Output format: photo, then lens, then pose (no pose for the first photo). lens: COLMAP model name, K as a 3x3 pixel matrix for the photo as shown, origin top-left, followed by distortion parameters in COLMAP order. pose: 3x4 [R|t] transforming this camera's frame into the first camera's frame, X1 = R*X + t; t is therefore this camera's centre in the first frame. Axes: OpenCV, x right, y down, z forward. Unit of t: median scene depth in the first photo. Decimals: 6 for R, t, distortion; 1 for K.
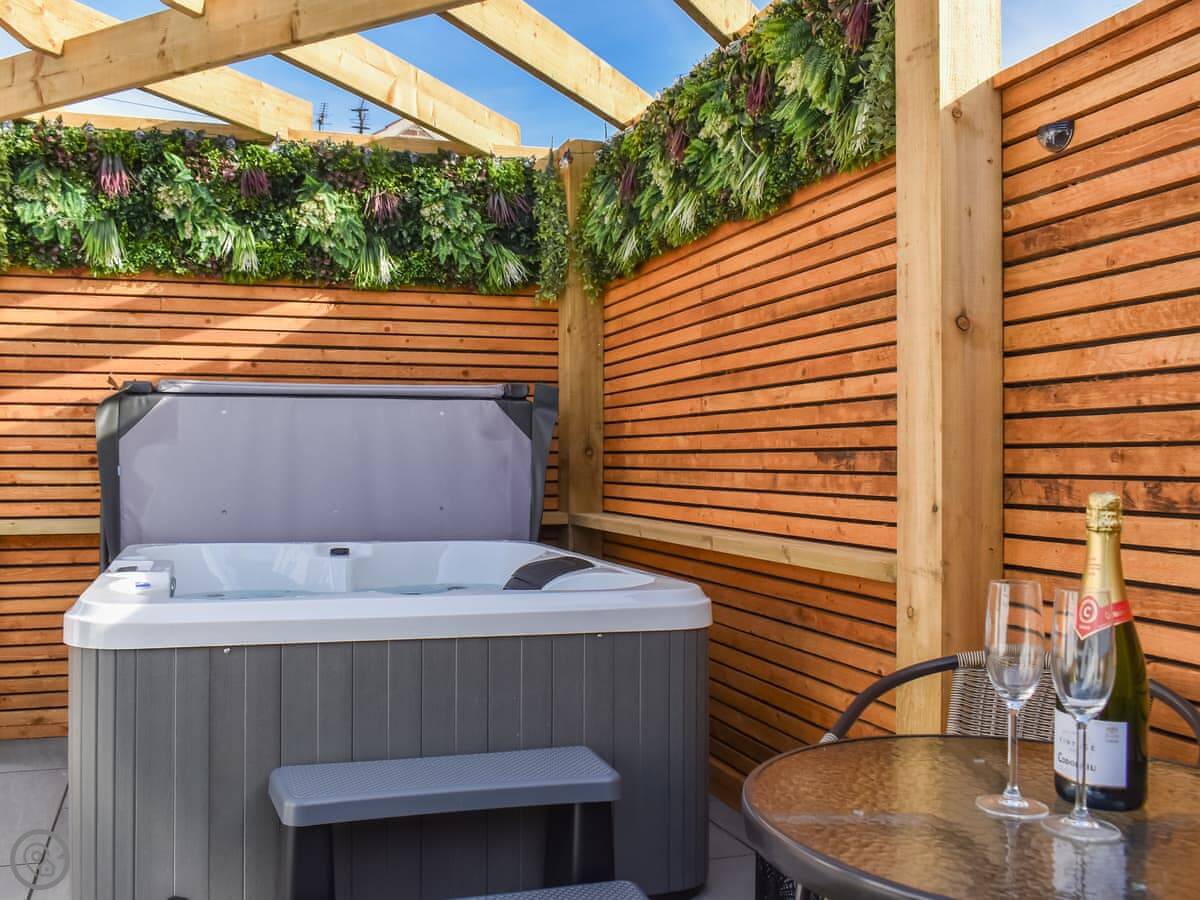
lens RADIAL K [[1013.3, 0, 619.2], [0, 1013.3, 454.7], [0, 0, 1]] dist [-0.005084, 0.001801]
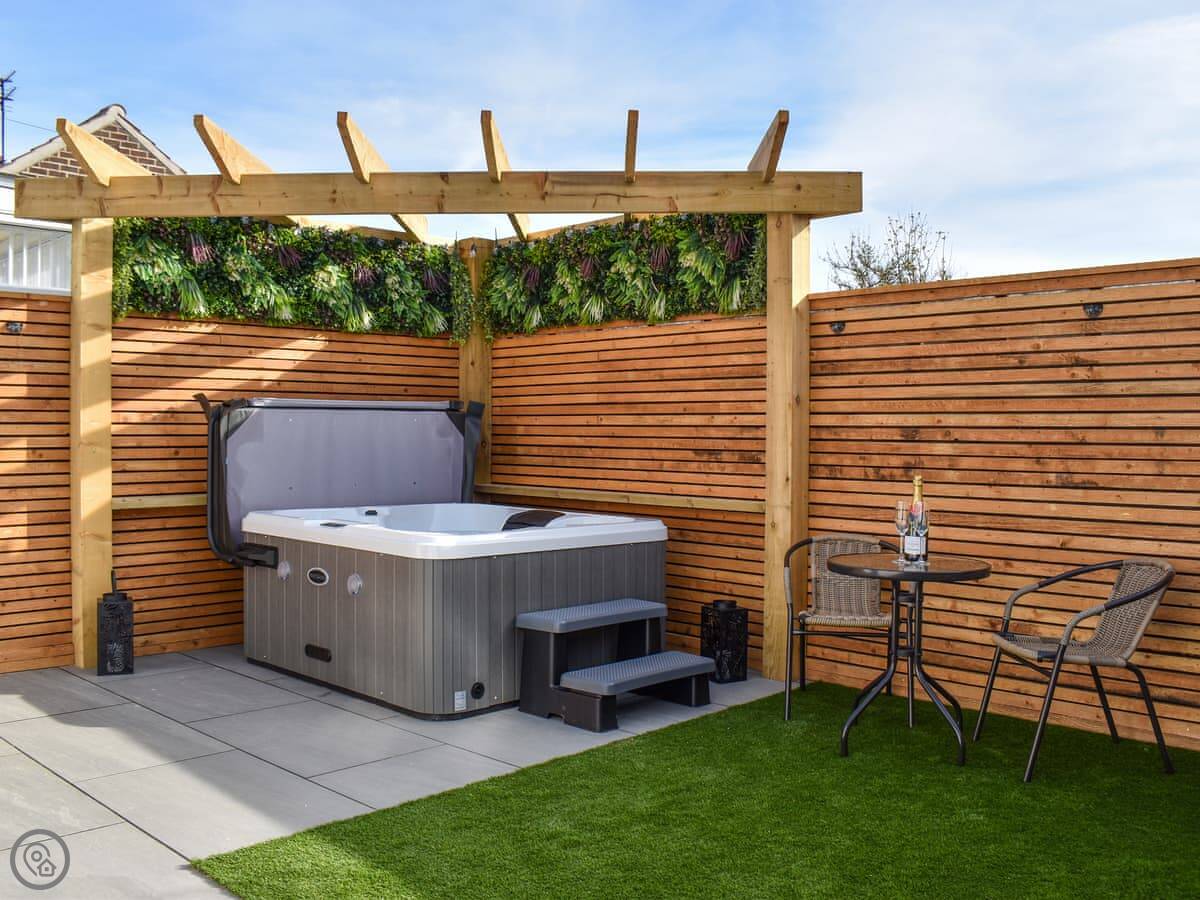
lens RADIAL K [[1013.3, 0, 619.2], [0, 1013.3, 454.7], [0, 0, 1]] dist [-0.005084, 0.001801]
pose [[0.881826, -0.005981, 0.471538, -0.633705], [-0.010198, 0.999444, 0.031747, -0.041316], [-0.471465, -0.032804, 0.881274, -0.490610]]
